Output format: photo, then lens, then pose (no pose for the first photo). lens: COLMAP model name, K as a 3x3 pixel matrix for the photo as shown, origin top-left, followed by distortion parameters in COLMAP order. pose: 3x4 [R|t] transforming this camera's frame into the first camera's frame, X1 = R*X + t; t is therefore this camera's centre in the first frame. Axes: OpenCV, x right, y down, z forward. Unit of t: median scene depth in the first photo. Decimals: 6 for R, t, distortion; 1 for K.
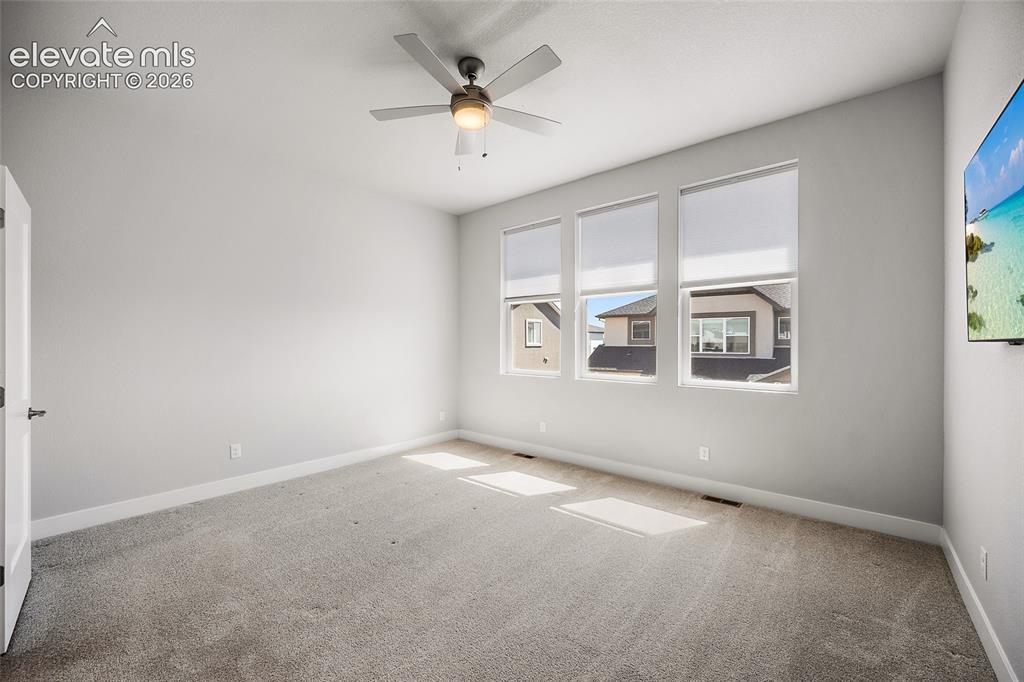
lens RADIAL K [[403.9, 0, 507.1], [0, 403.9, 343.6], [0, 0, 1]] dist [-0.001776, 0.000063]
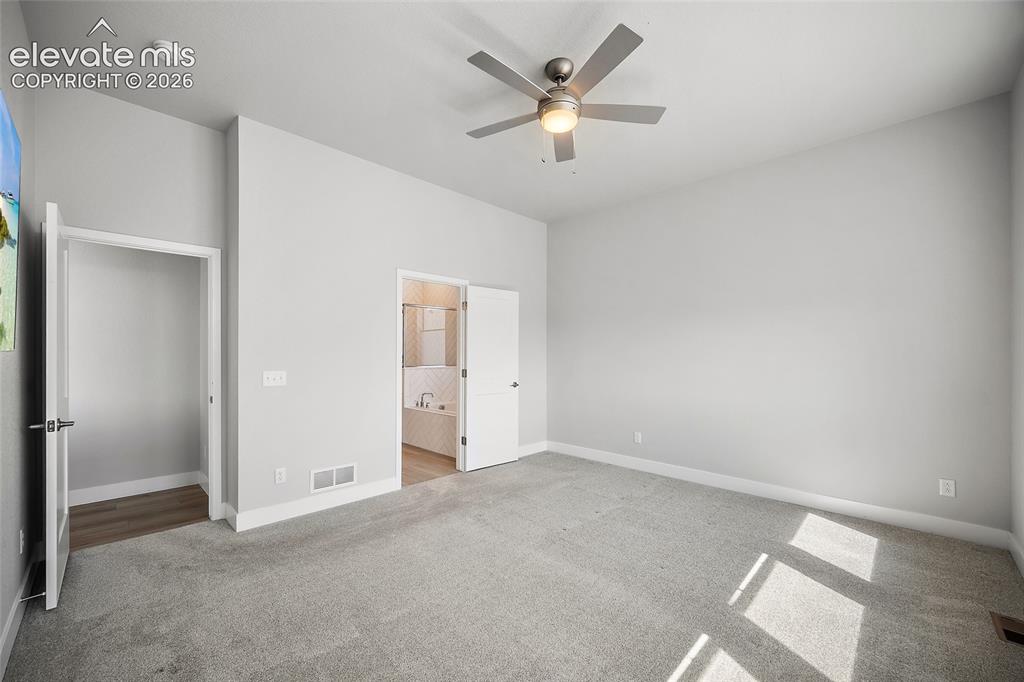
lens RADIAL K [[404.6, 0, 512.6], [0, 404.6, 356.6], [0, 0, 1]] dist [-0.000674, 0.000015]
pose [[-0.080225, -0.000472, -0.996777, 0.622570], [-0.004736, 0.999989, -0.000093, 0.013415], [0.996765, 0.004713, -0.080227, 0.702752]]
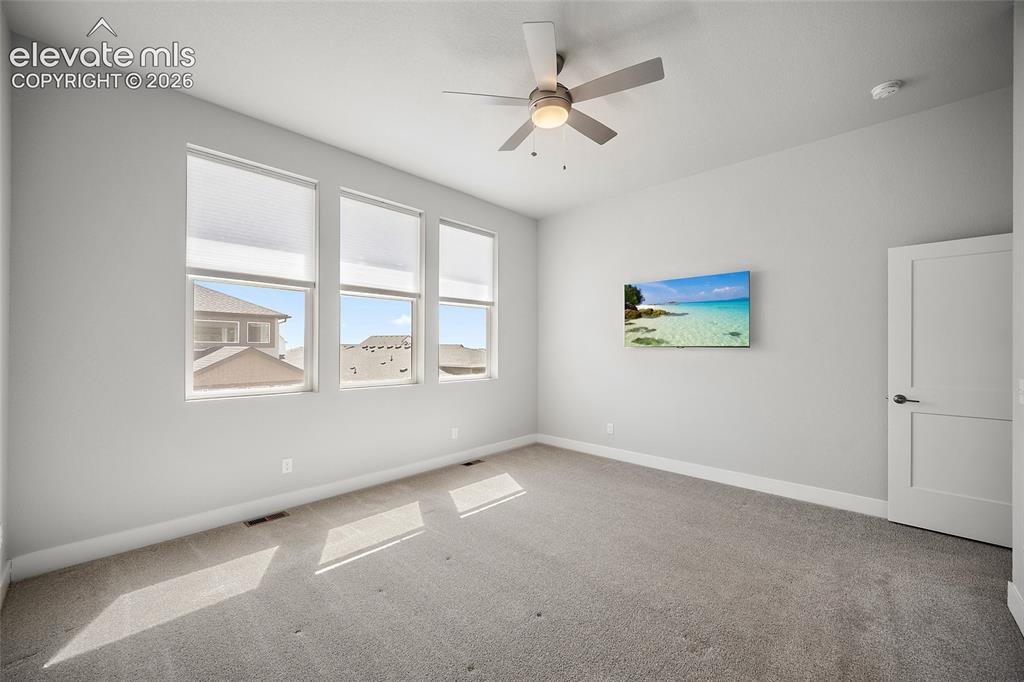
lens RADIAL K [[404.5, 0, 511.6], [0, 404.5, 327.2], [0, 0, 1]] dist [-0.000974, -0.000057]
pose [[0.071471, 0.053561, 0.996004, -0.769740], [0.014484, 0.998396, -0.054729, 0.015290], [-0.997338, 0.018337, 0.070581, 0.731221]]
